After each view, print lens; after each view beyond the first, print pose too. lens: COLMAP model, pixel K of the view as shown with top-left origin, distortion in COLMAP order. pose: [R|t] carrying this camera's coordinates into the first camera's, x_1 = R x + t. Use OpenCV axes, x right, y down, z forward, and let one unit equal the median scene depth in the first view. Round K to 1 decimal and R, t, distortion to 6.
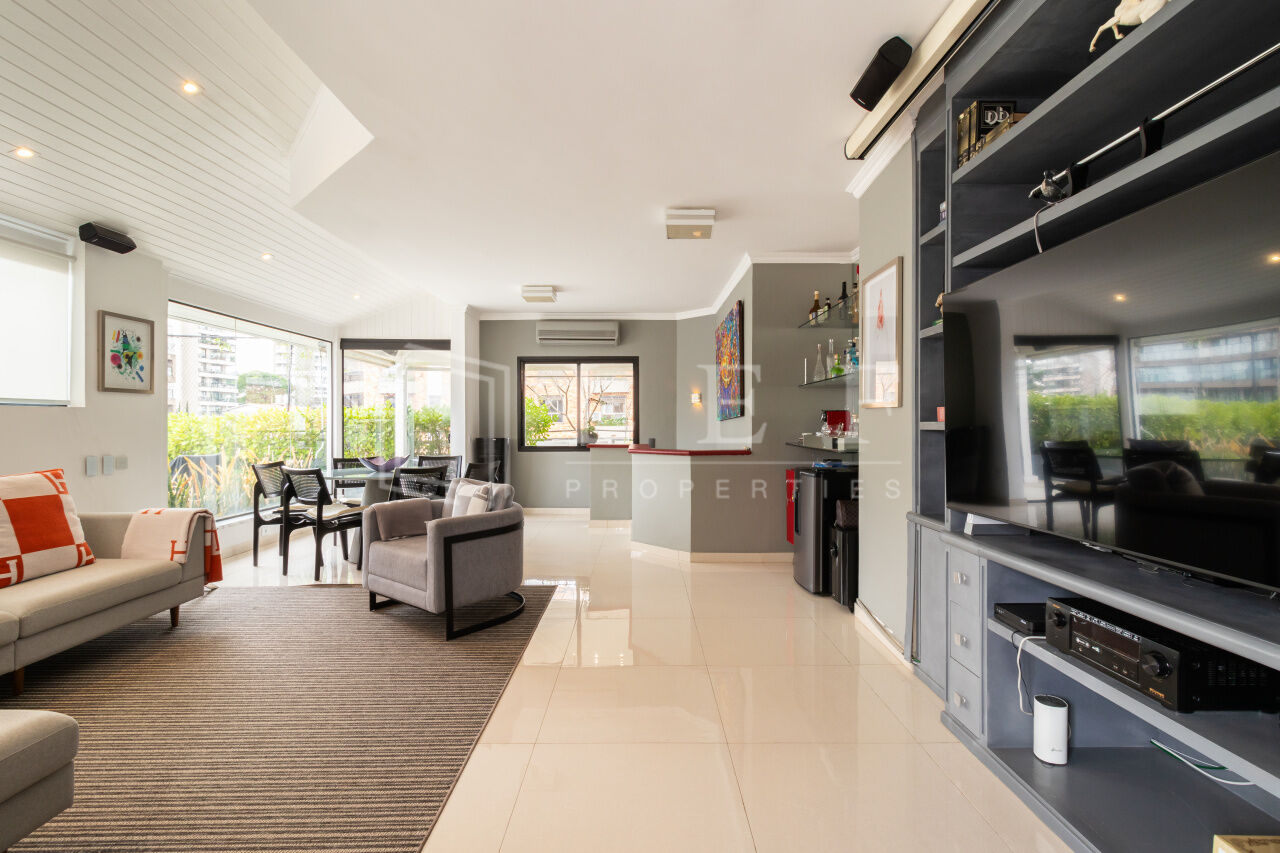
lens RADIAL K [[595.2, 0, 649.0], [0, 595.2, 429.2], [0, 0, 1]] dist [-0.001284, 0.001891]
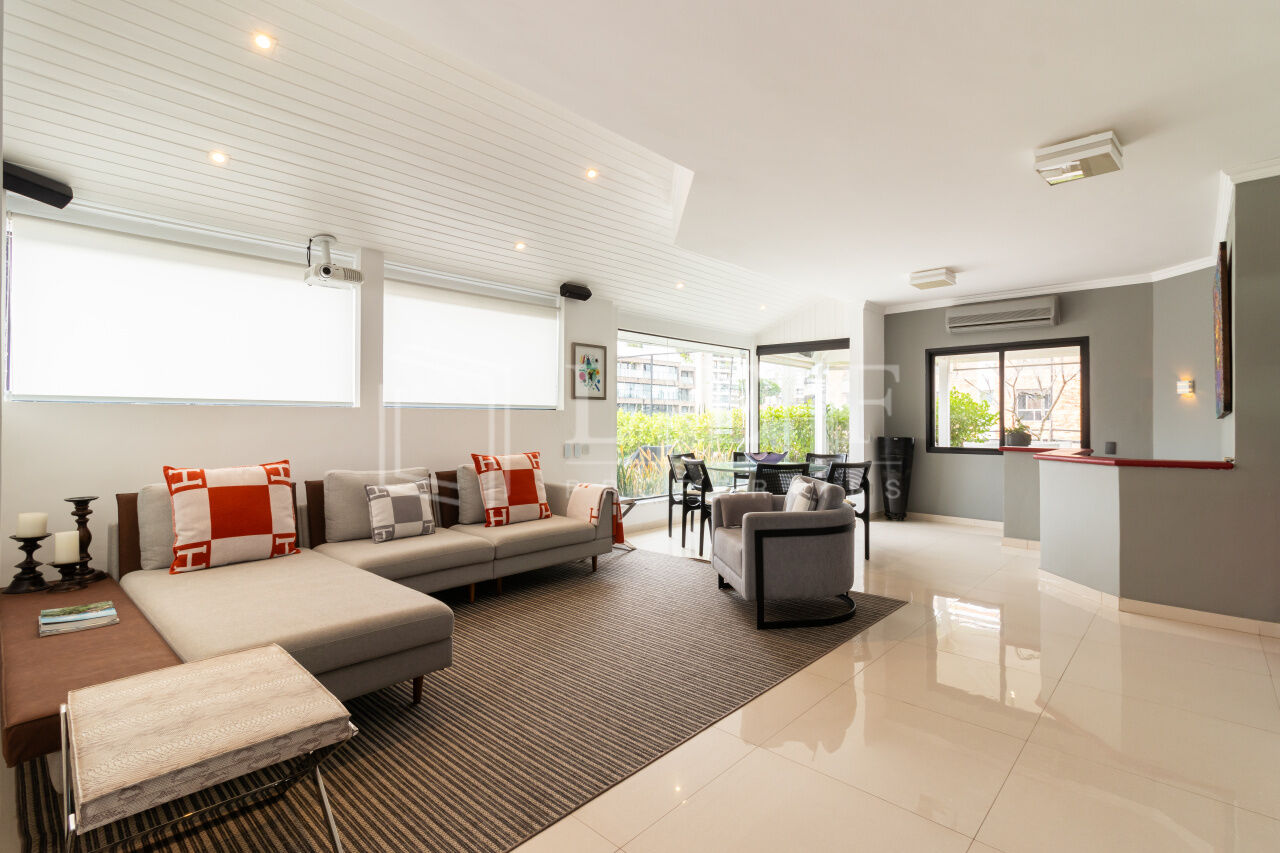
lens RADIAL K [[595.2, 0, 652.9], [0, 595.2, 420.7], [0, 0, 1]] dist [-0.001284, 0.001891]
pose [[0.733988, 0.000712, -0.679162, 0.191681], [-0.008050, 0.999938, -0.007652, -0.001938], [0.679115, 0.011084, 0.733948, 0.081524]]
